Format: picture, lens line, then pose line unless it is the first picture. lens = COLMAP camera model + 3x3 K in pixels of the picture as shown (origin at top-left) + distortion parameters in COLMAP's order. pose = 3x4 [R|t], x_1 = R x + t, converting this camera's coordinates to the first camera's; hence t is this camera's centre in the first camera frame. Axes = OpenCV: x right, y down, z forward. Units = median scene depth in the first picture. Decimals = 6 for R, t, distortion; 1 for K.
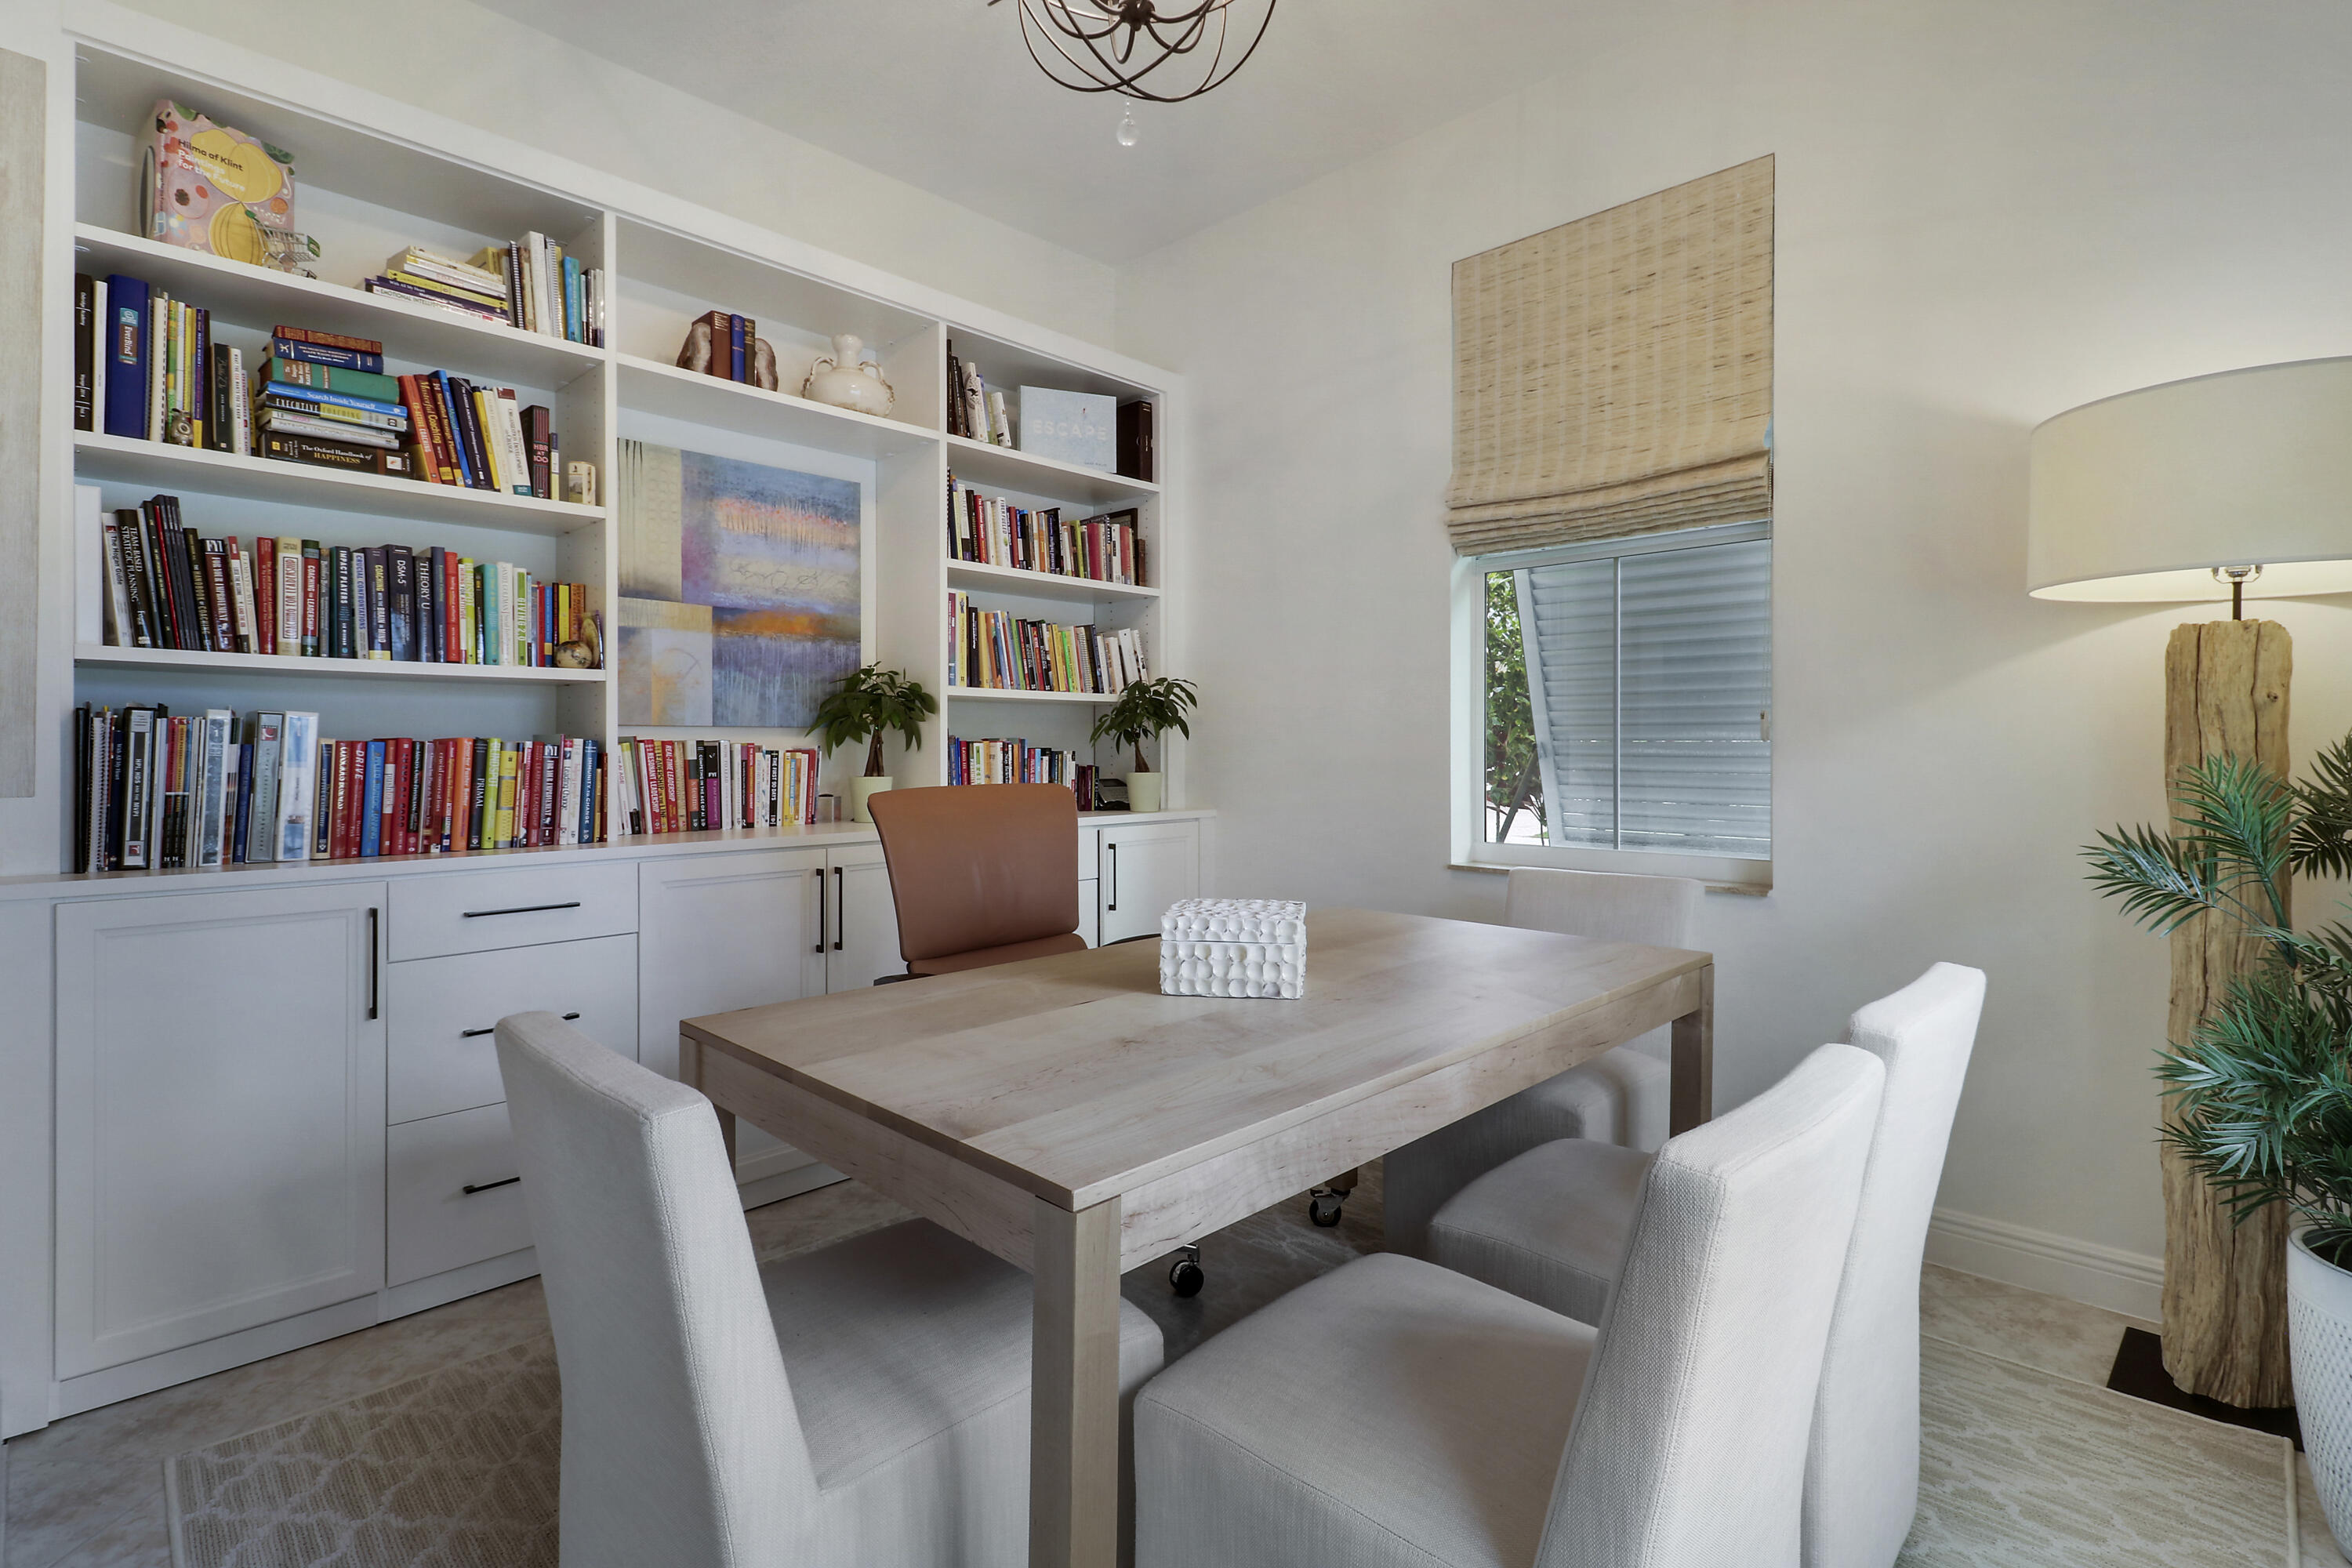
lens RADIAL K [[1106.1, 0, 1179.3], [0, 1106.1, 754.0], [0, 0, 1]] dist [0.007155, -0.008791]
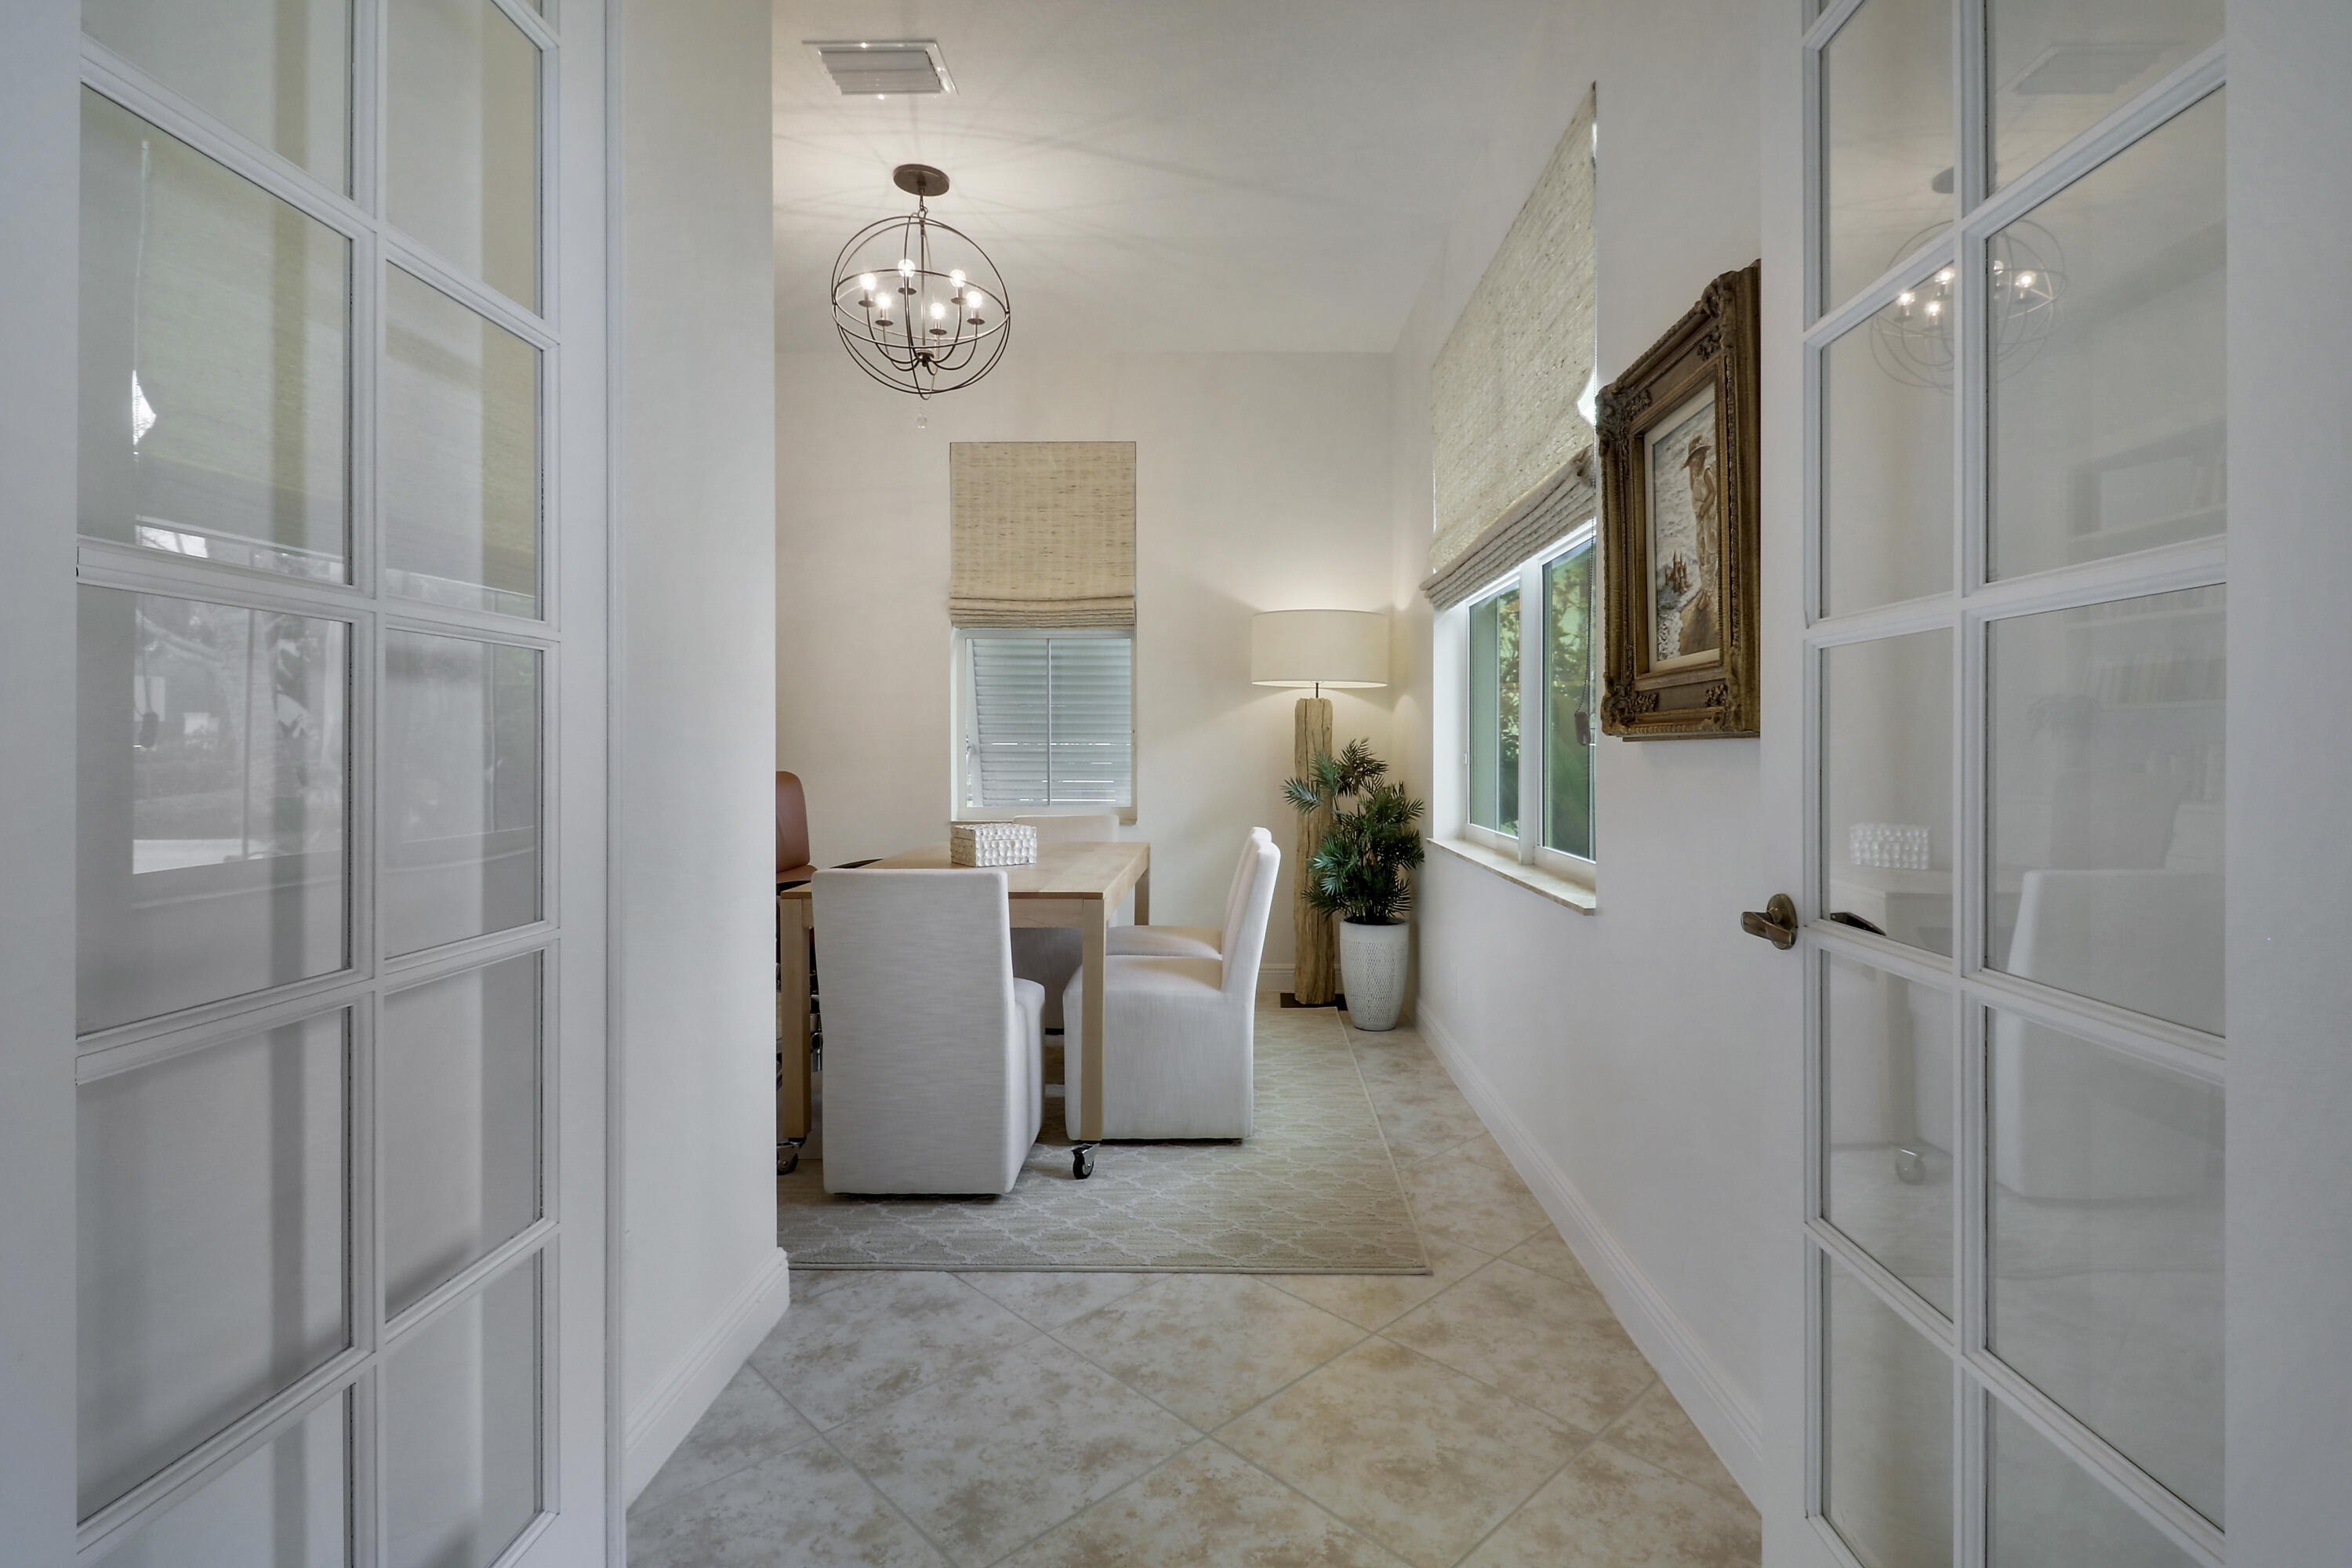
lens RADIAL K [[1106.1, 0, 1187.4], [0, 1106.1, 761.4], [0, 0, 1]] dist [0.007155, -0.008791]
pose [[0.737849, -0.006096, 0.674938, -0.659757], [0.005044, 0.999981, 0.003517, 0.010238], [-0.674947, 0.000809, 0.737866, -0.457691]]
